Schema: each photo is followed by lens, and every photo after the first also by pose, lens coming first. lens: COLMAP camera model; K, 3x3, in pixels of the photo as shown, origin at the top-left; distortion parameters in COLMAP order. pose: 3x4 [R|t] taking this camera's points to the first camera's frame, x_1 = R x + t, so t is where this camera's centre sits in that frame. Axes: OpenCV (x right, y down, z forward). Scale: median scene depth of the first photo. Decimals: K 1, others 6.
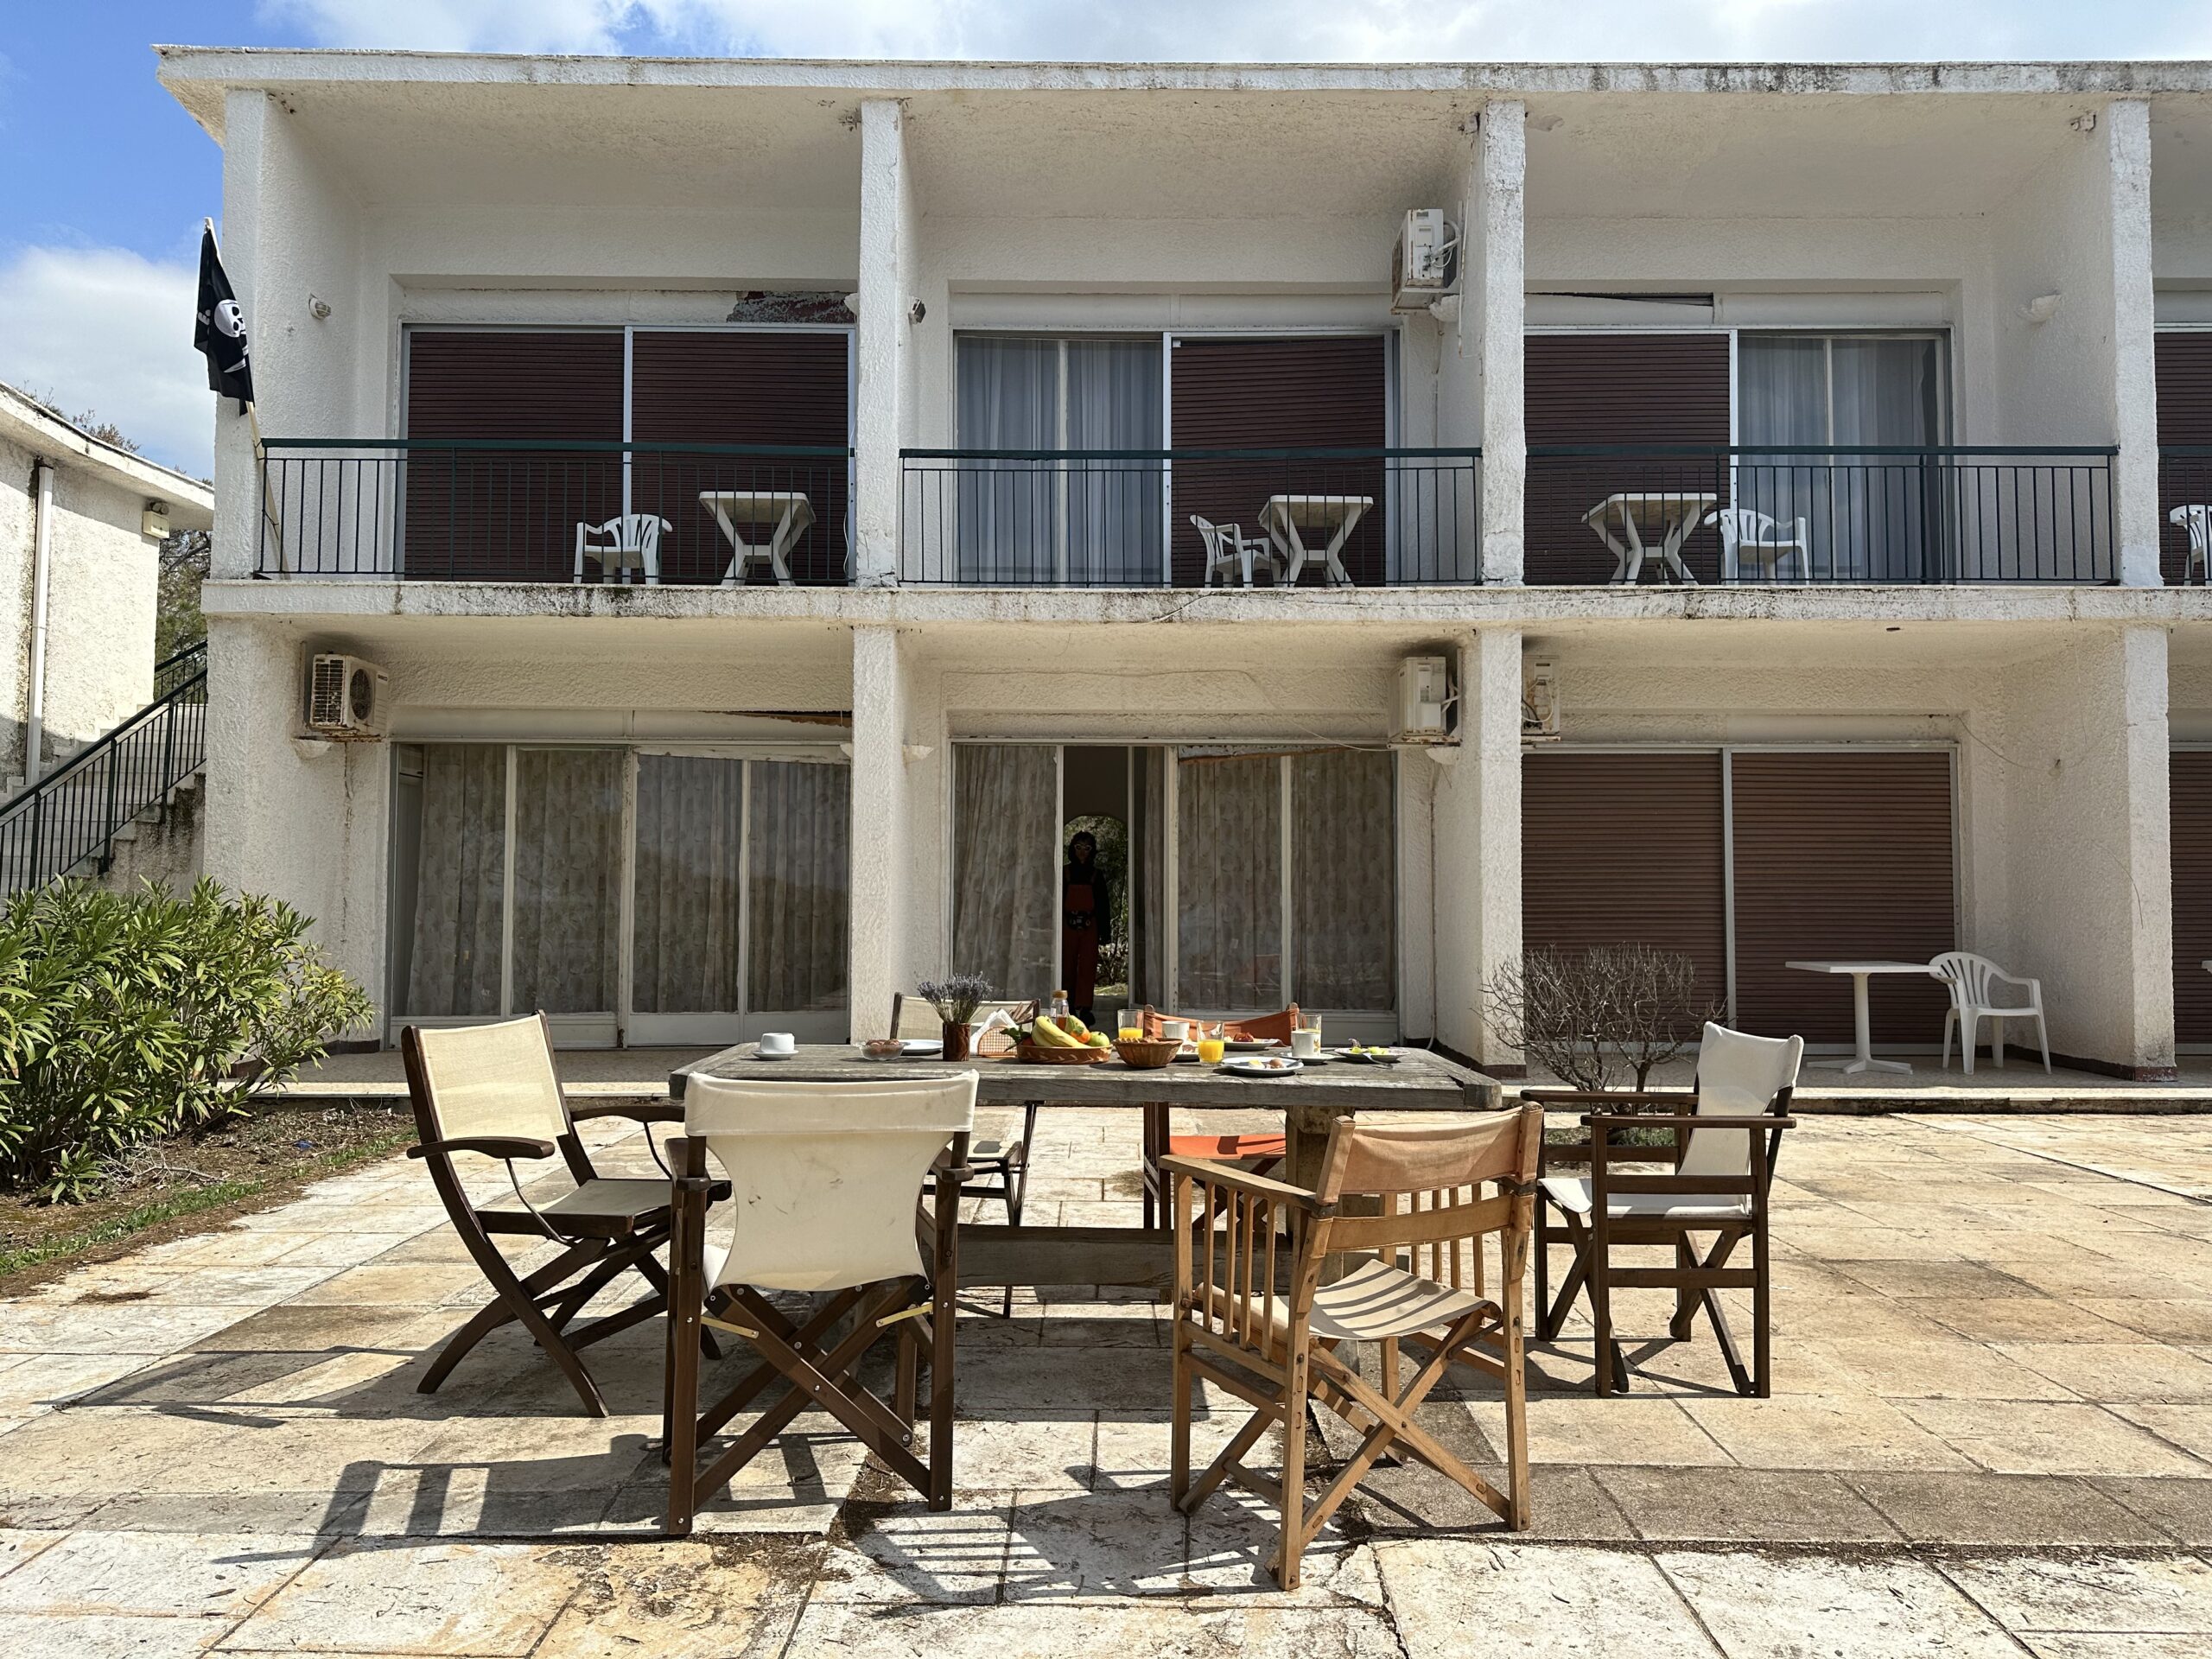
lens RADIAL K [[1549.3, 0, 1111.3], [0, 1549.3, 821.5], [0, 0, 1]] dist [0.100509, -0.130628]
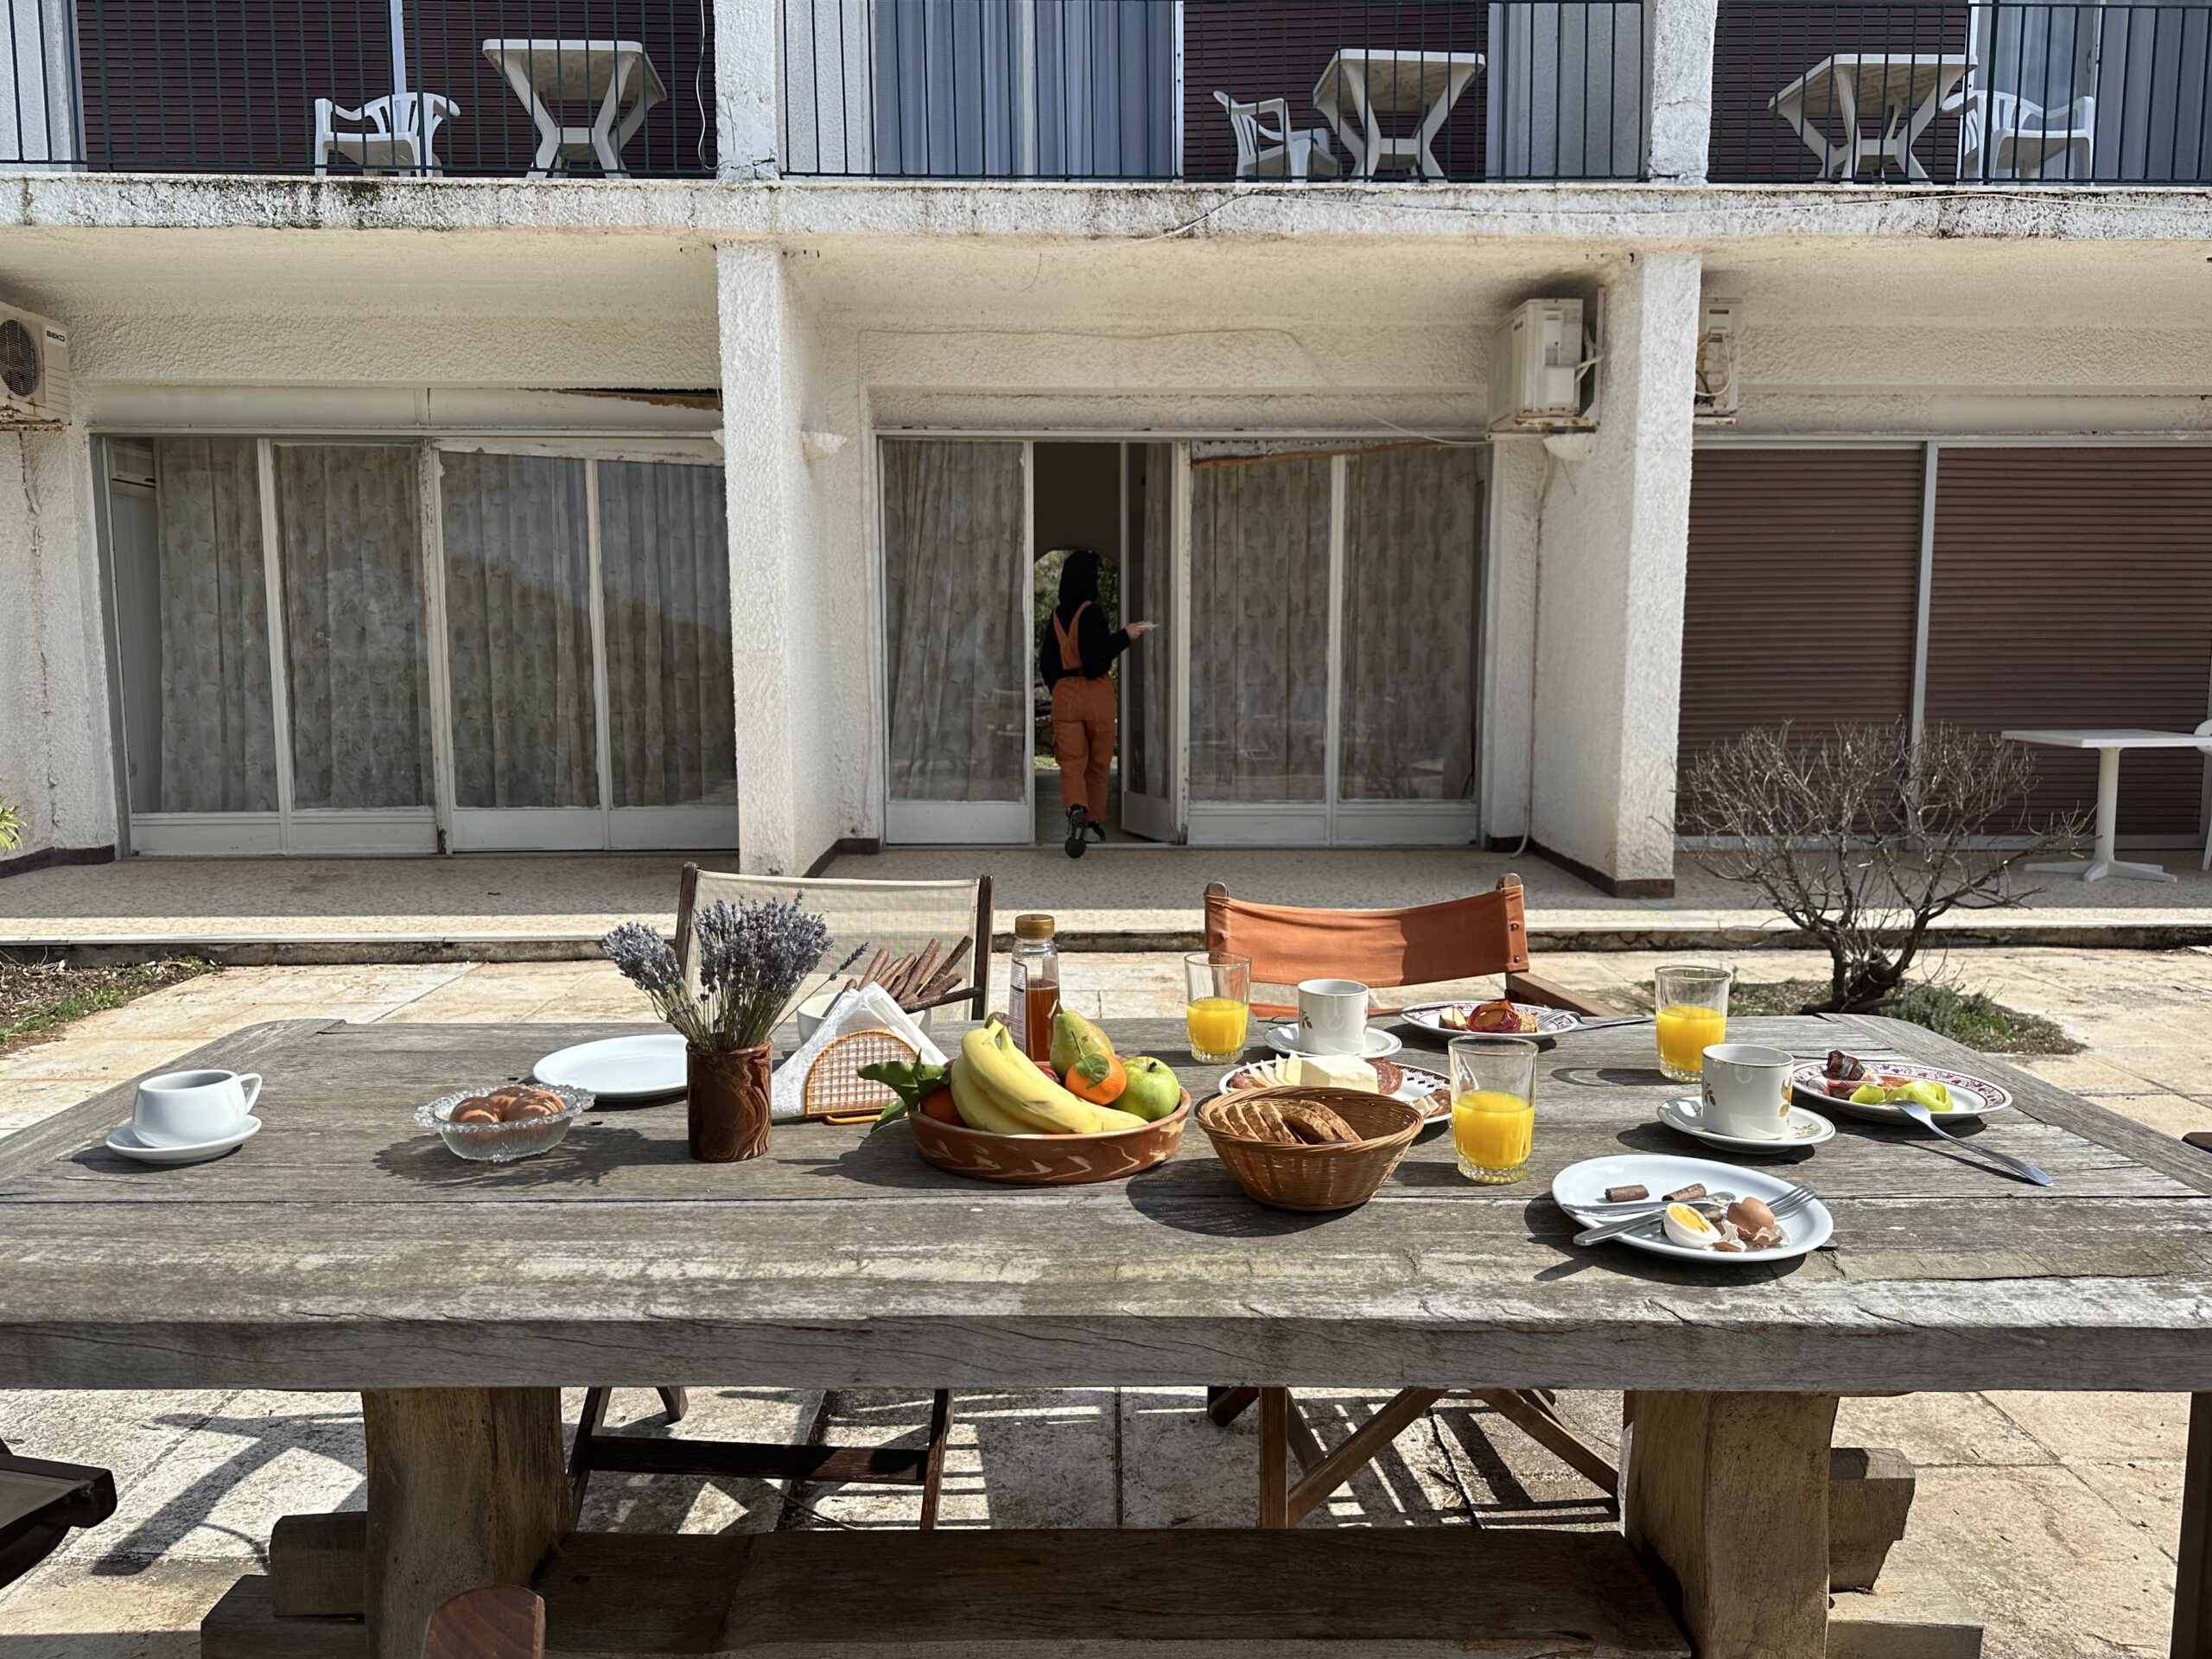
lens RADIAL K [[1549.3, 0, 1111.3], [0, 1549.3, 821.5], [0, 0, 1]] dist [0.100509, -0.130628]
pose [[0.999827, -0.005824, 0.017642, -0.008642], [0.002968, 0.987475, 0.157751, 0.012351], [-0.018340, -0.157671, 0.987321, 0.267279]]
